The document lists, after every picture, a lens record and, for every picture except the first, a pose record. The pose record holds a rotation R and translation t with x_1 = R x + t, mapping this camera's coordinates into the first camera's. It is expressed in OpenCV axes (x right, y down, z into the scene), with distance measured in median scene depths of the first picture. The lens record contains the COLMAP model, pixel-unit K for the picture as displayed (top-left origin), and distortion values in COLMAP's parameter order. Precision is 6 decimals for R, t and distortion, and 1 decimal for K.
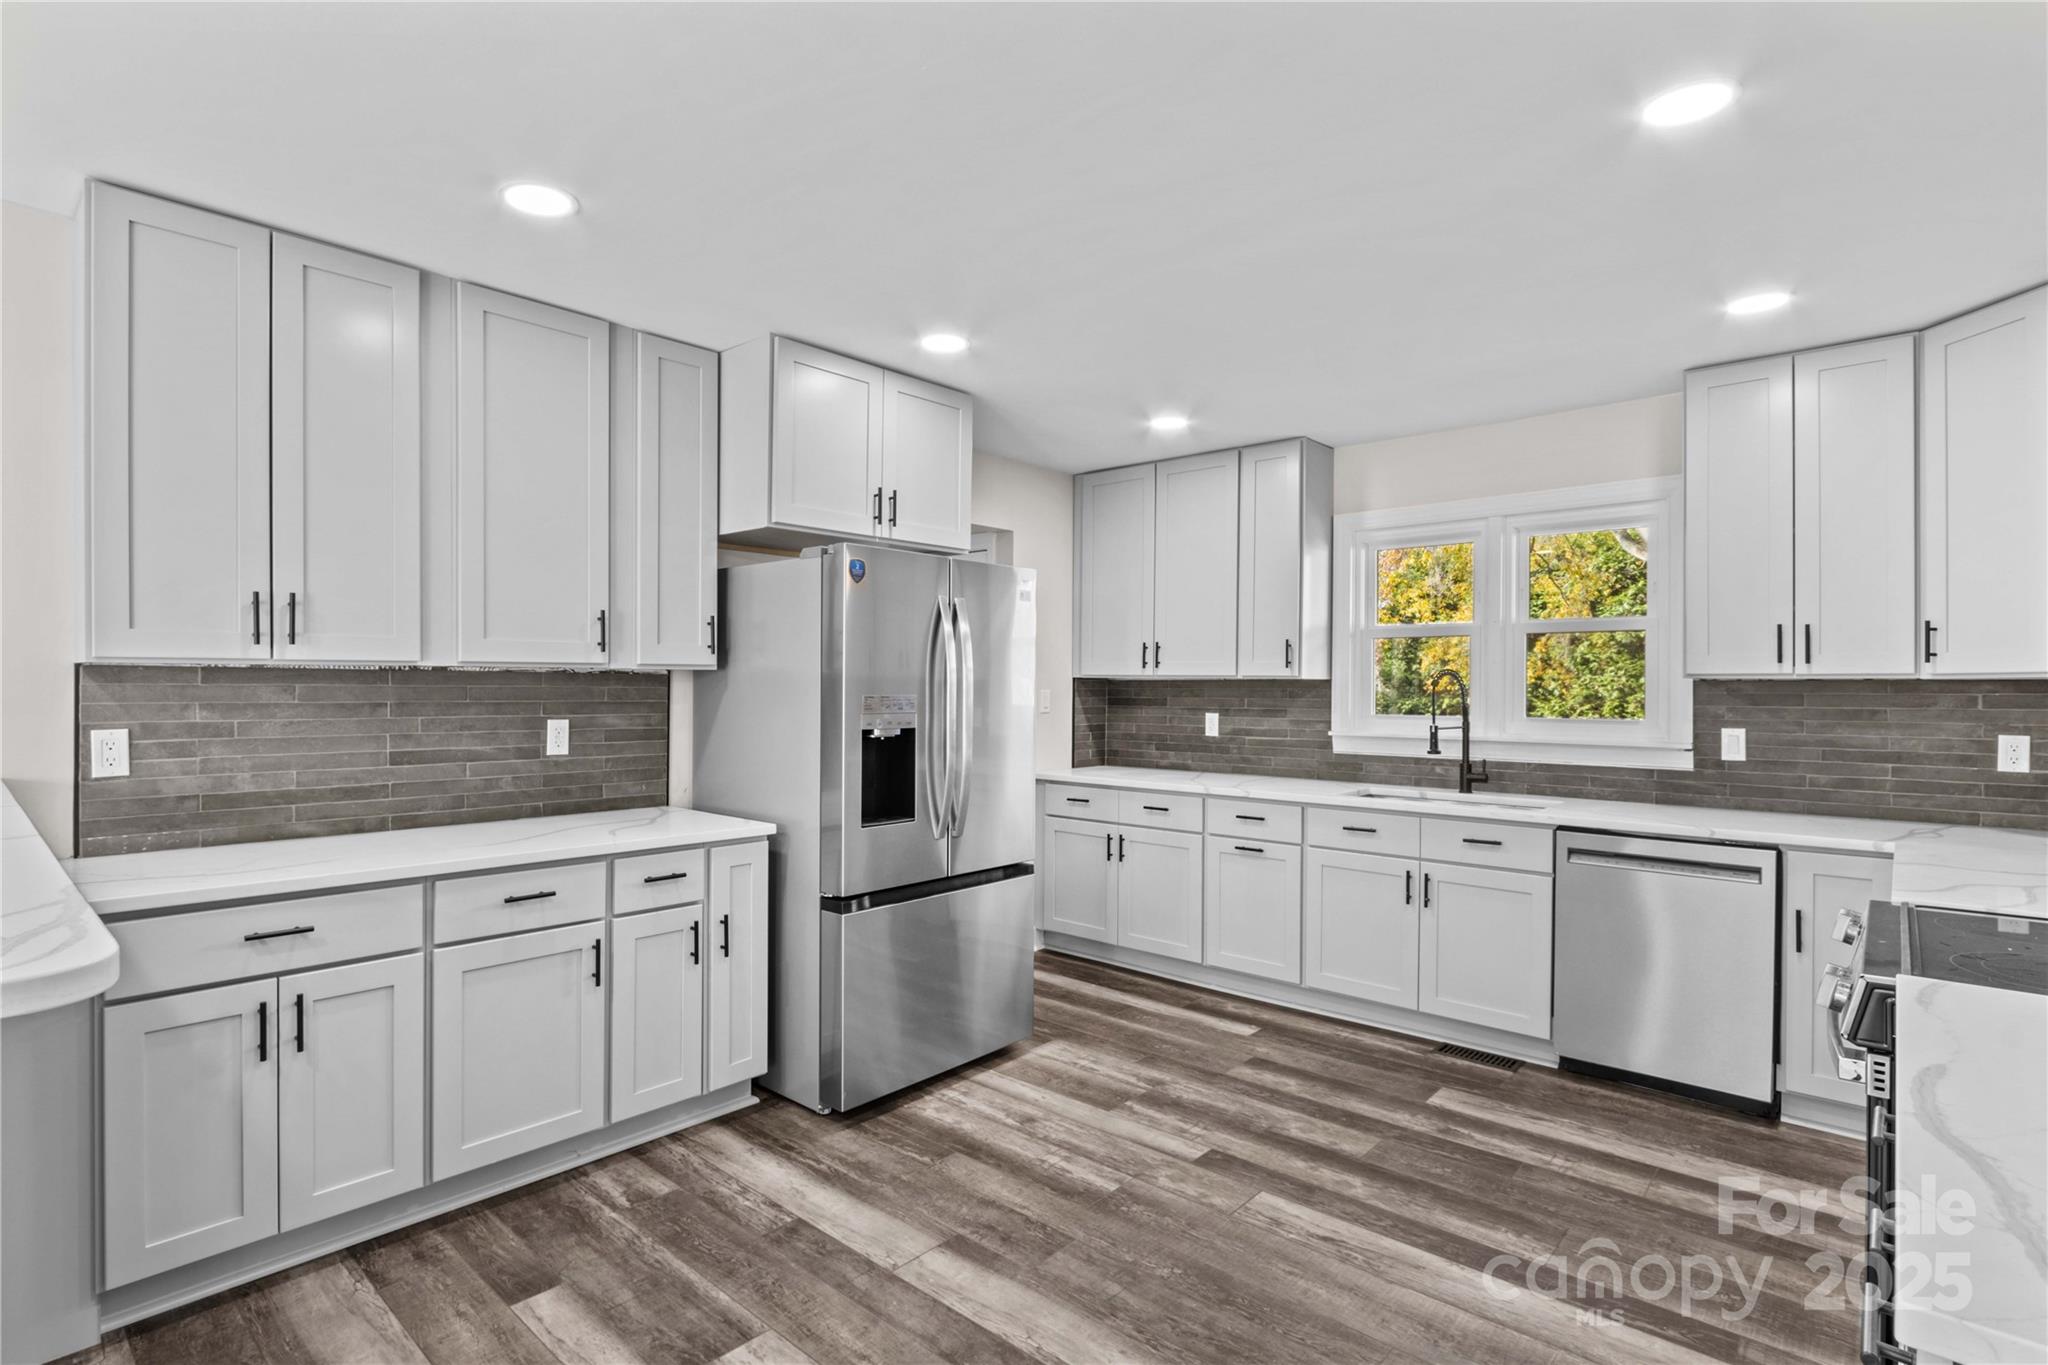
lens RADIAL K [[994.9, 0, 975.4], [0, 994.9, 690.7], [0, 0, 1]] dist [-0.007199, -0.002319]
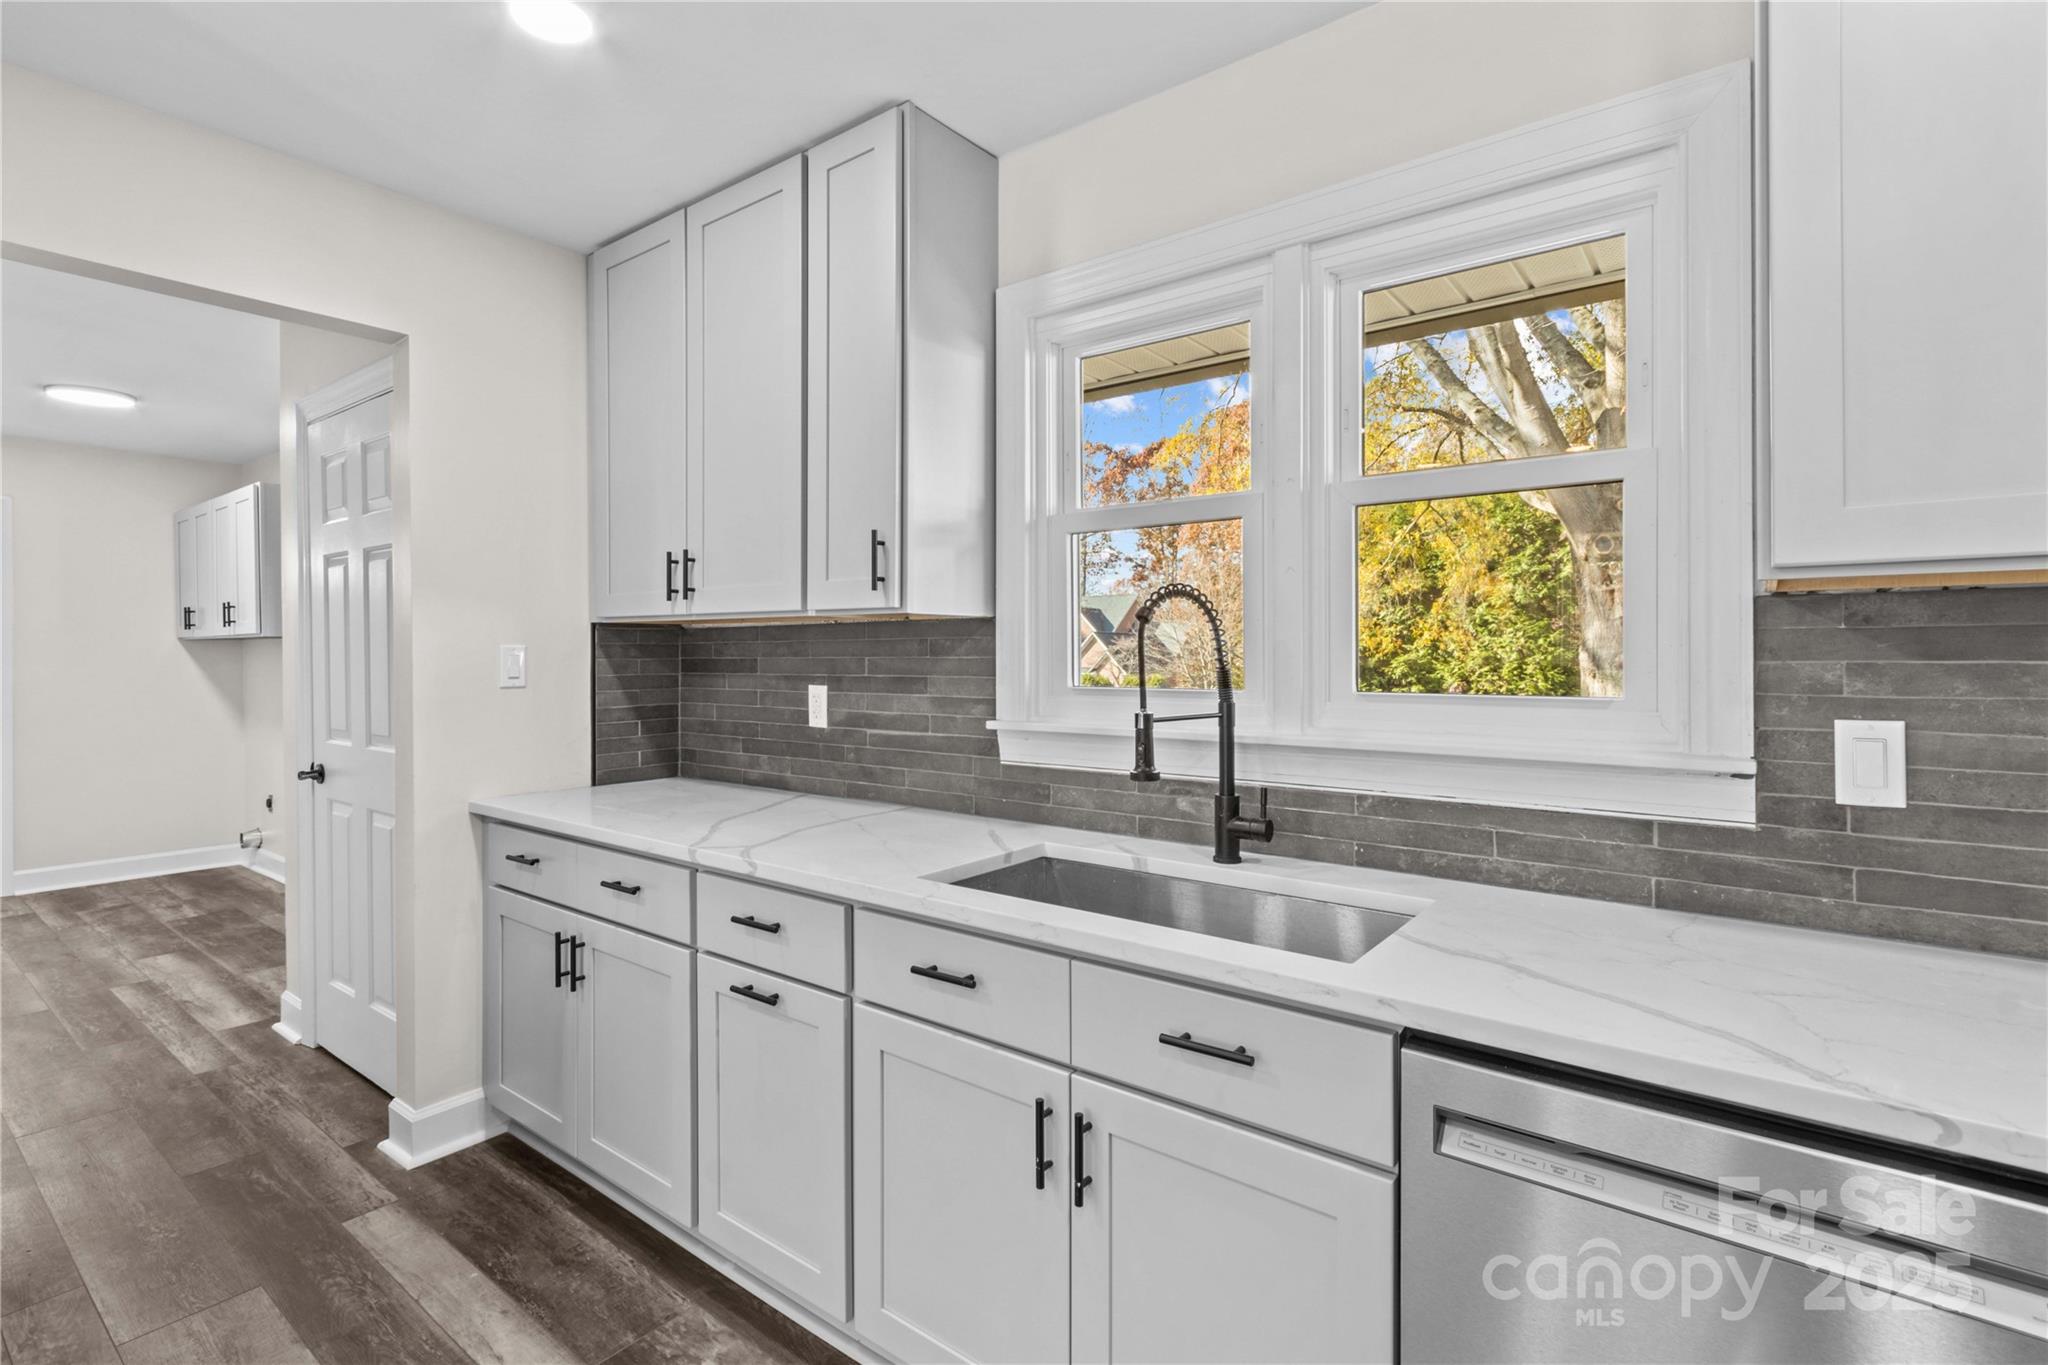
lens RADIAL K [[945.2, 0, 994.6], [0, 945.2, 657.7], [0, 0, 1]] dist [0.010228, -0.004403]
pose [[0.997226, -0.008112, 0.073986, 0.419889], [0.008167, 0.999967, -0.000453, 0.012307], [-0.073980, 0.001056, 0.997259, 0.681227]]
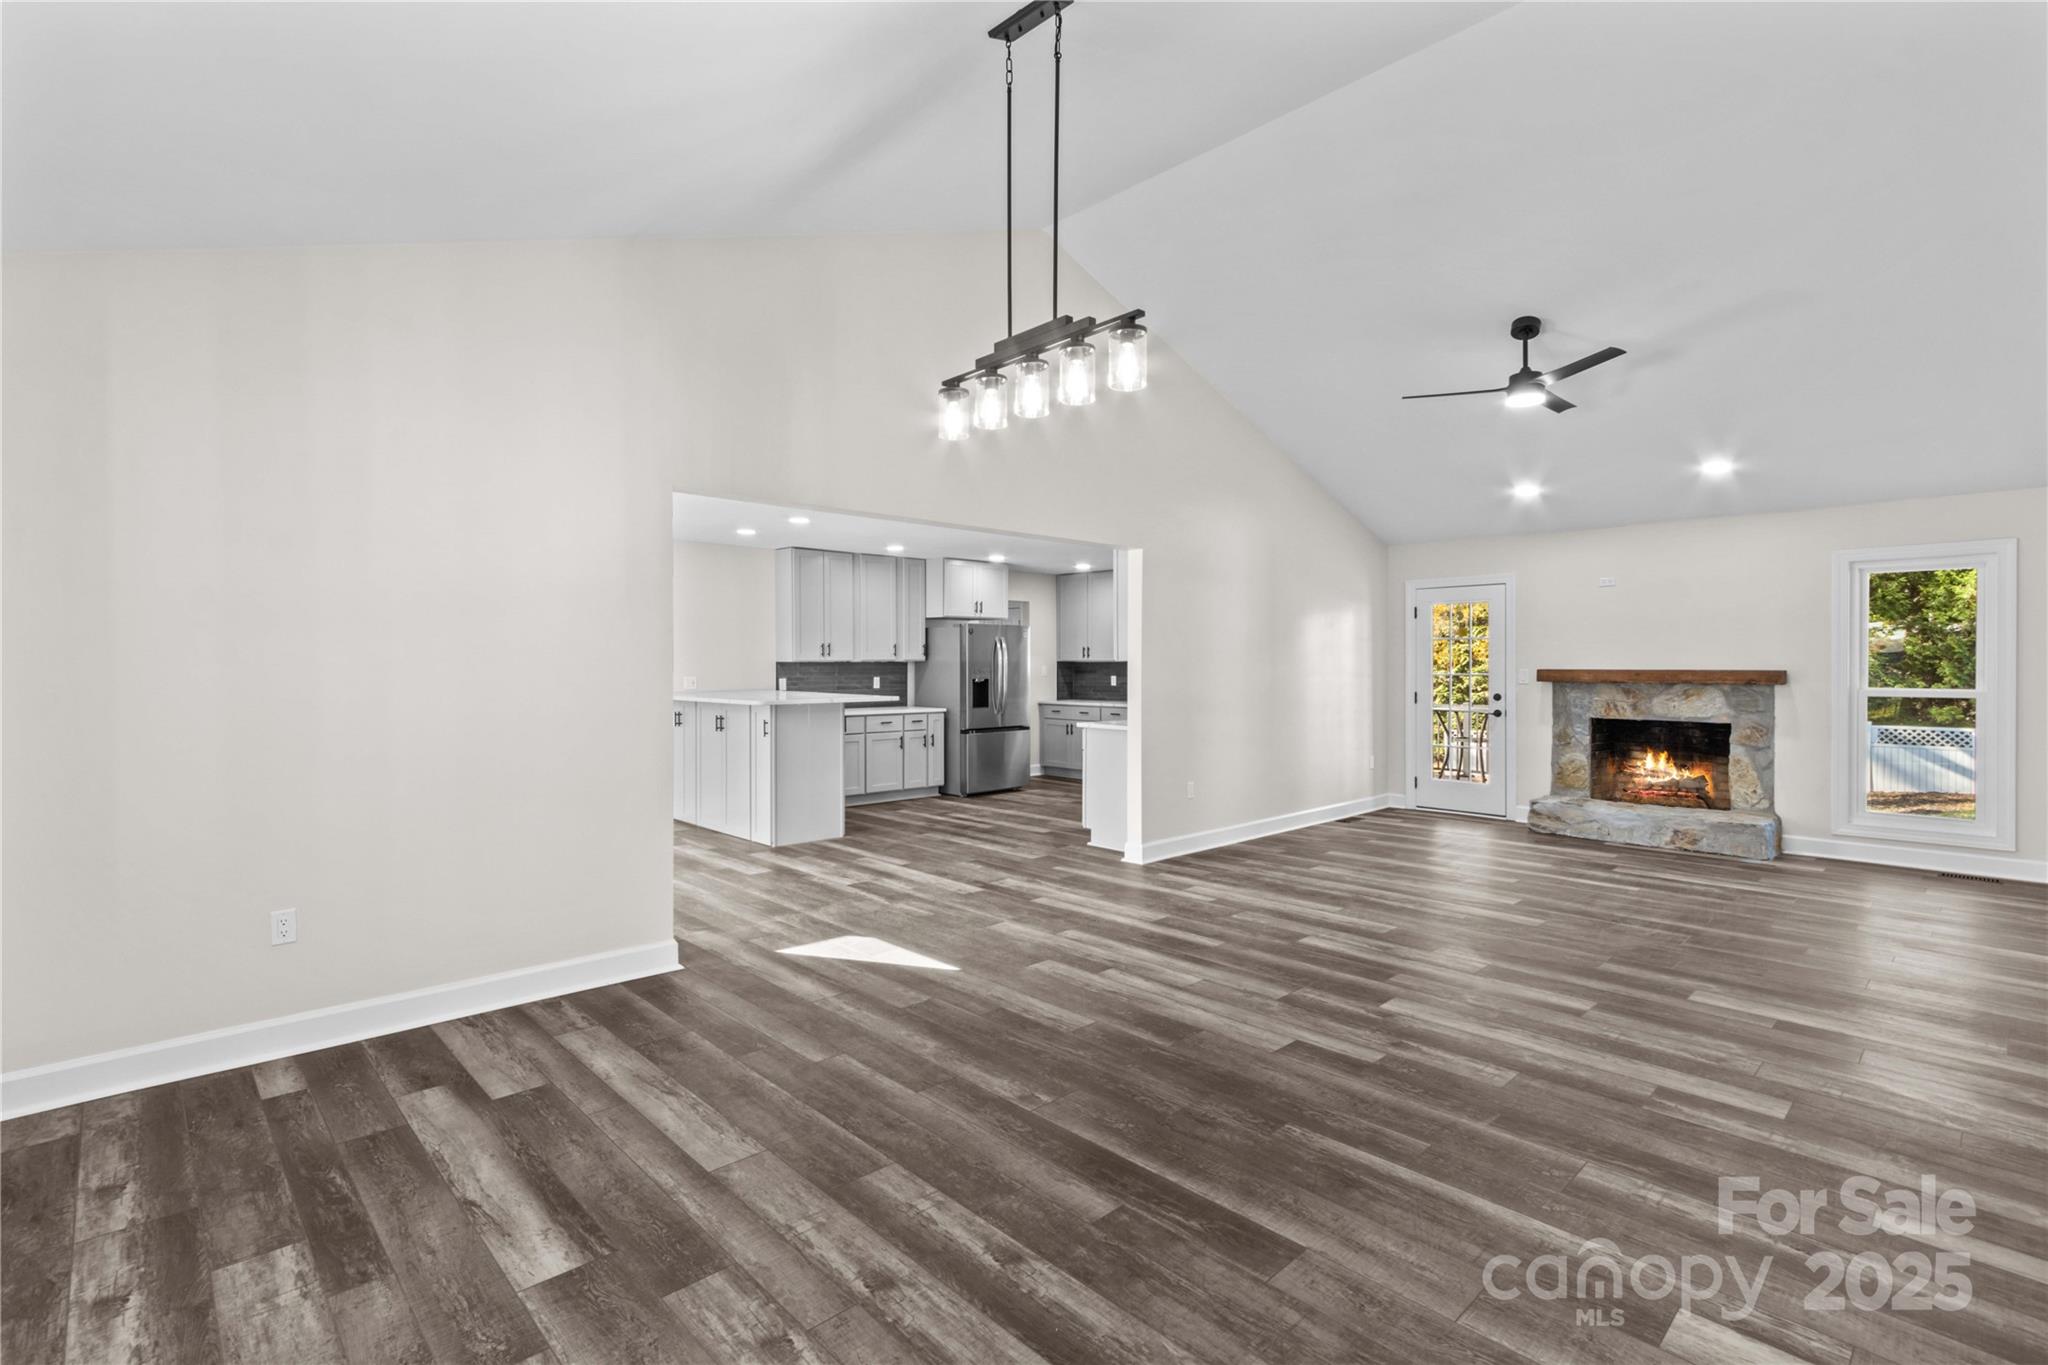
lens RADIAL K [[945.2, 0, 986.9], [0, 945.2, 667.0], [0, 0, 1]] dist [0.010228, -0.004403]
pose [[0.997576, -0.006806, -0.069253, 0.130579], [0.006778, 0.999977, -0.000644, 0.001599], [0.069256, 0.000173, 0.997599, -1.841523]]
